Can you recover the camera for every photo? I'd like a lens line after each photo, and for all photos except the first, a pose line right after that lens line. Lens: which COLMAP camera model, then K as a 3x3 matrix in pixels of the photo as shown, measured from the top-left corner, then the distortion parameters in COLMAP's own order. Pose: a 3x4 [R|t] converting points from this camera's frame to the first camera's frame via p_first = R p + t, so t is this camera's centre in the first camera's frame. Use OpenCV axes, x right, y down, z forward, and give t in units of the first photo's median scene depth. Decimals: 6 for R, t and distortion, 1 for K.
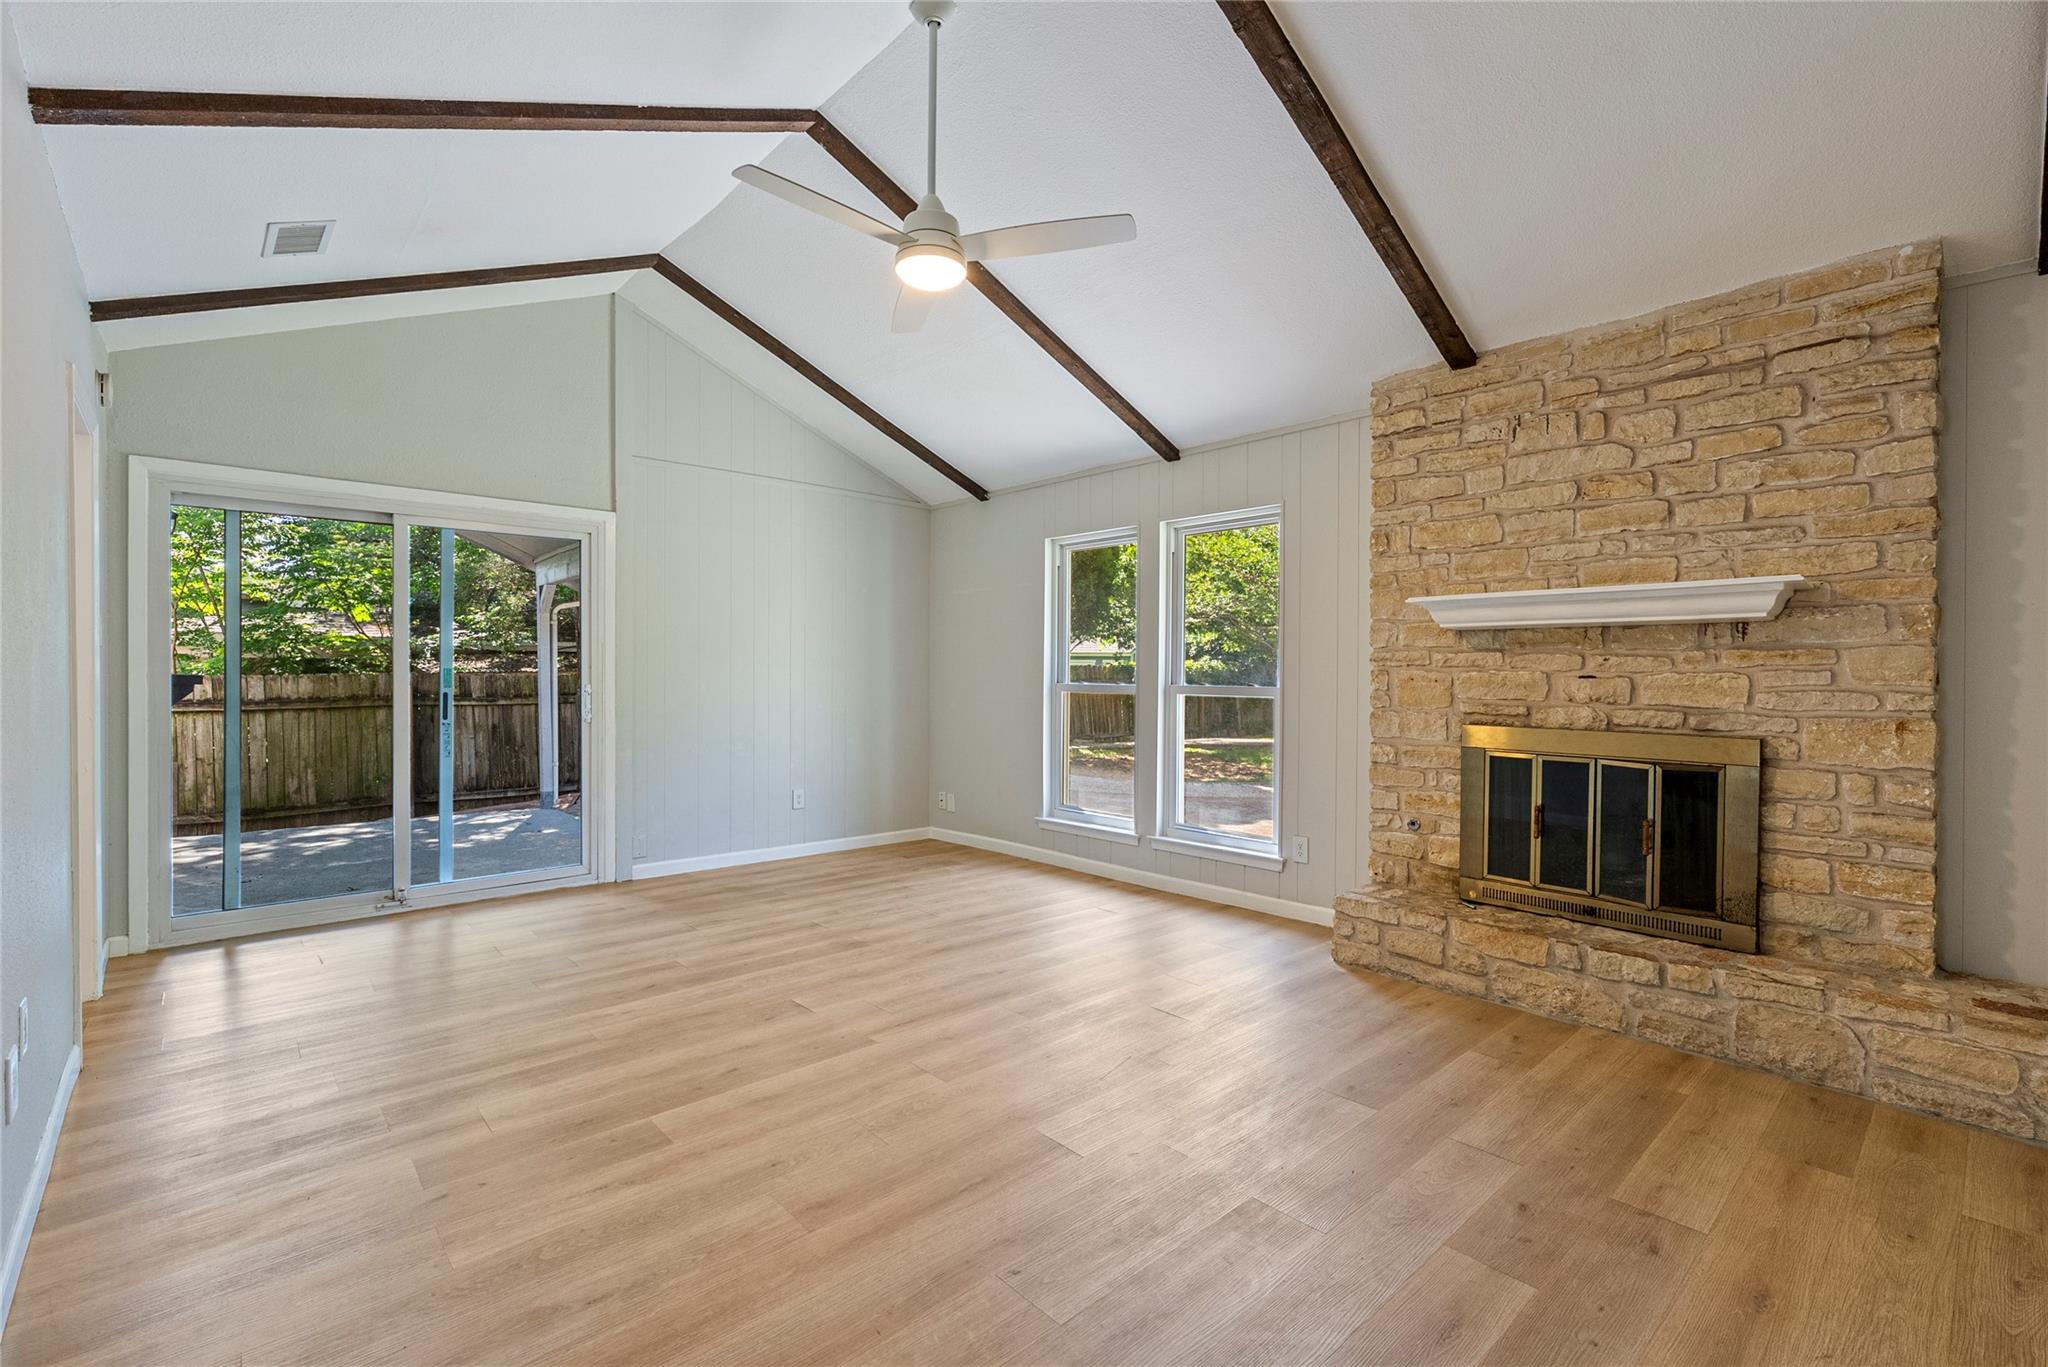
lens RADIAL K [[896.5, 0, 1027.8], [0, 896.5, 682.7], [0, 0, 1]] dist [-0.005058, 0.000400]
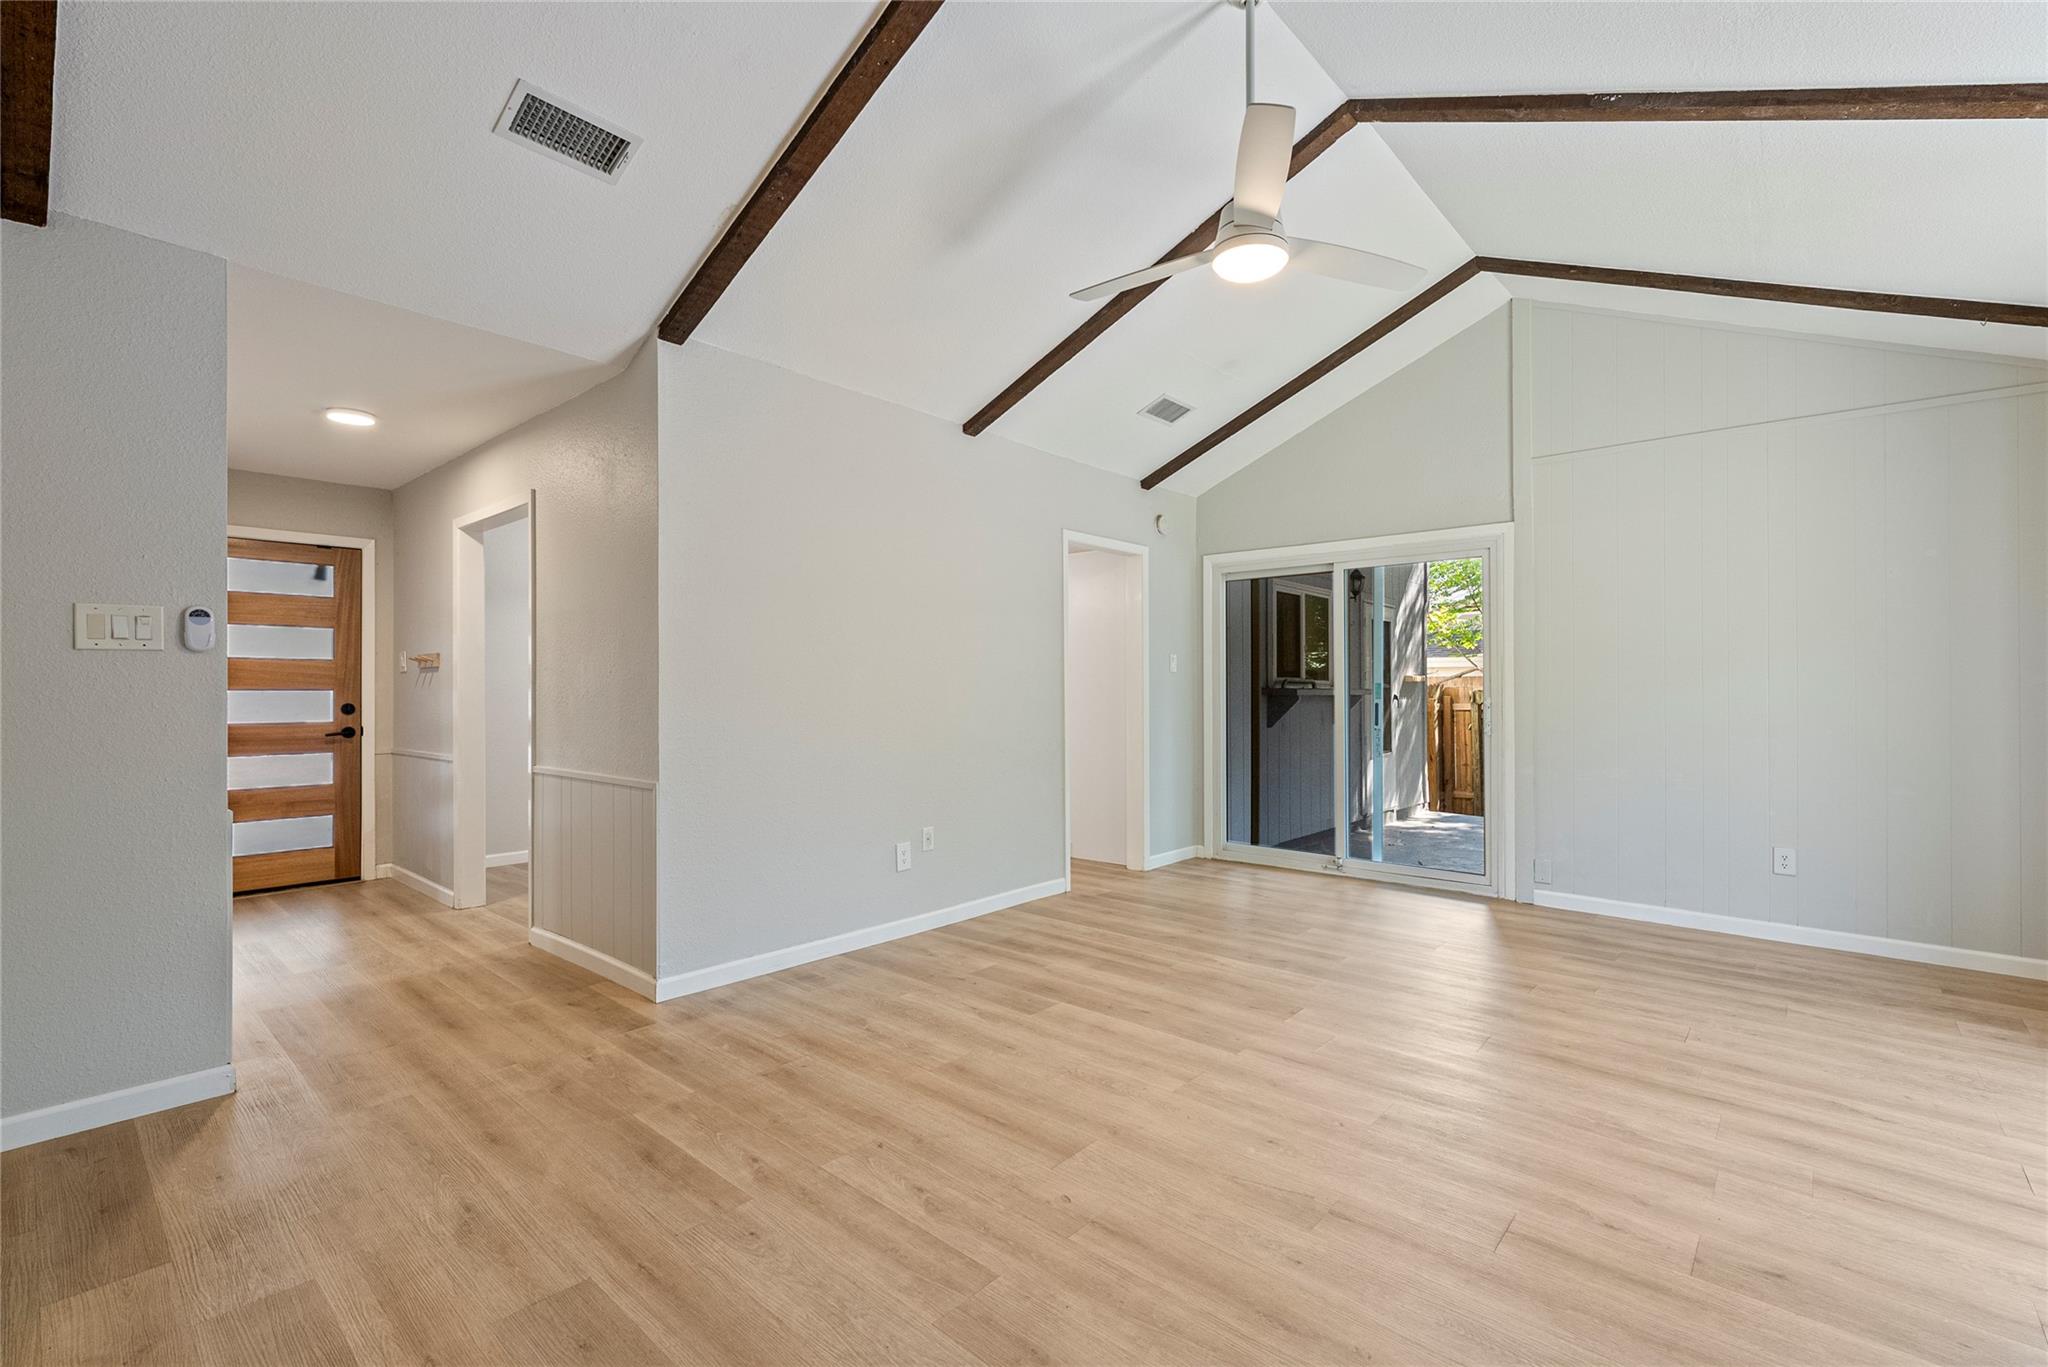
lens RADIAL K [[896.5, 0, 1028.8], [0, 896.5, 683.6], [0, 0, 1]] dist [-0.005058, 0.000400]
pose [[0.107919, -0.007360, -0.994132, 0.612157], [-0.010781, 0.999905, -0.008573, 0.000329], [0.994101, 0.011643, 0.107830, 0.501662]]
